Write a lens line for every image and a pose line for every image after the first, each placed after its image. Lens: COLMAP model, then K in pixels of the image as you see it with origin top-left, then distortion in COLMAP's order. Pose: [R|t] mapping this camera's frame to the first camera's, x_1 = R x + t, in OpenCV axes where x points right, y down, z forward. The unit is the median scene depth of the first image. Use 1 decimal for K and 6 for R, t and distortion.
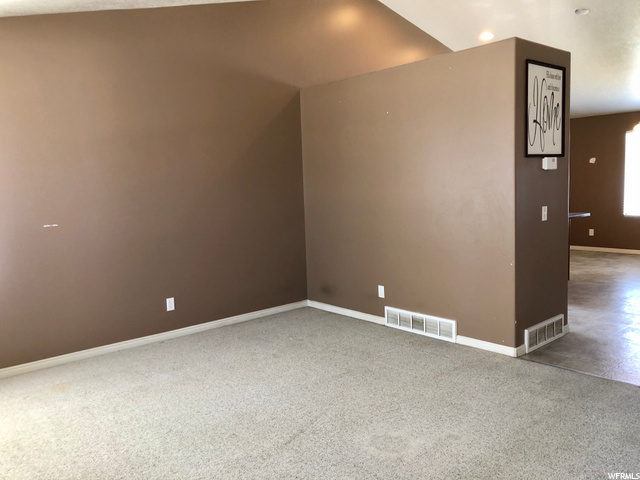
lens RADIAL K [[532.2, 0, 320.1], [0, 532.2, 239.3], [0, 0, 1]] dist [0.012684, 0.014909]
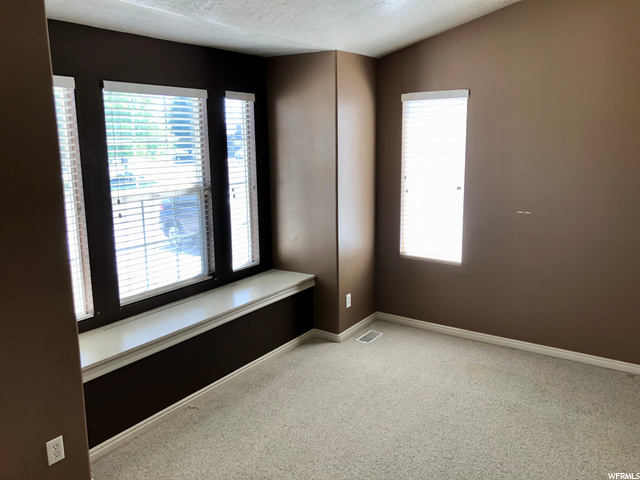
lens RADIAL K [[532.2, 0, 319.7], [0, 532.2, 240.0], [0, 0, 1]] dist [0.012684, 0.014909]
pose [[0.265954, 0.212018, -0.940381, 0.335000], [-0.111163, 0.975751, 0.188554, -0.120575], [0.957555, 0.054389, 0.283073, 0.364331]]
